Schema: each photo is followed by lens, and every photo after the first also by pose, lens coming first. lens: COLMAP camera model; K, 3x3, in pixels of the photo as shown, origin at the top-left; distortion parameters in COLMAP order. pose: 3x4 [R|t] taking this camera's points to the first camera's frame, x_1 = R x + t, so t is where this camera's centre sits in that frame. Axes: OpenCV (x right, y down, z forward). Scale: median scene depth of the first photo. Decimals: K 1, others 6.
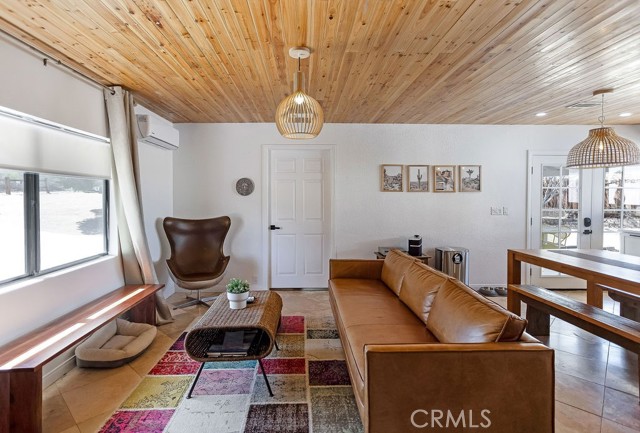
lens RADIAL K [[336.3, 0, 321.3], [0, 336.3, 197.5], [0, 0, 1]] dist [0.013467, 0.002561]
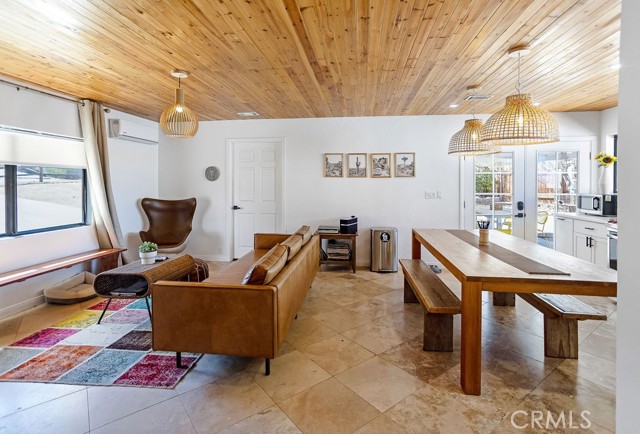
lens RADIAL K [[331.7, 0, 319.9], [0, 331.7, 181.6], [0, 0, 1]] dist [0.028590, 0.007724]
pose [[0.984750, -0.000406, -0.173973, 0.382619], [-0.000253, 0.999993, -0.003762, 0.002080], [0.173974, 0.003749, 0.984743, -0.114512]]
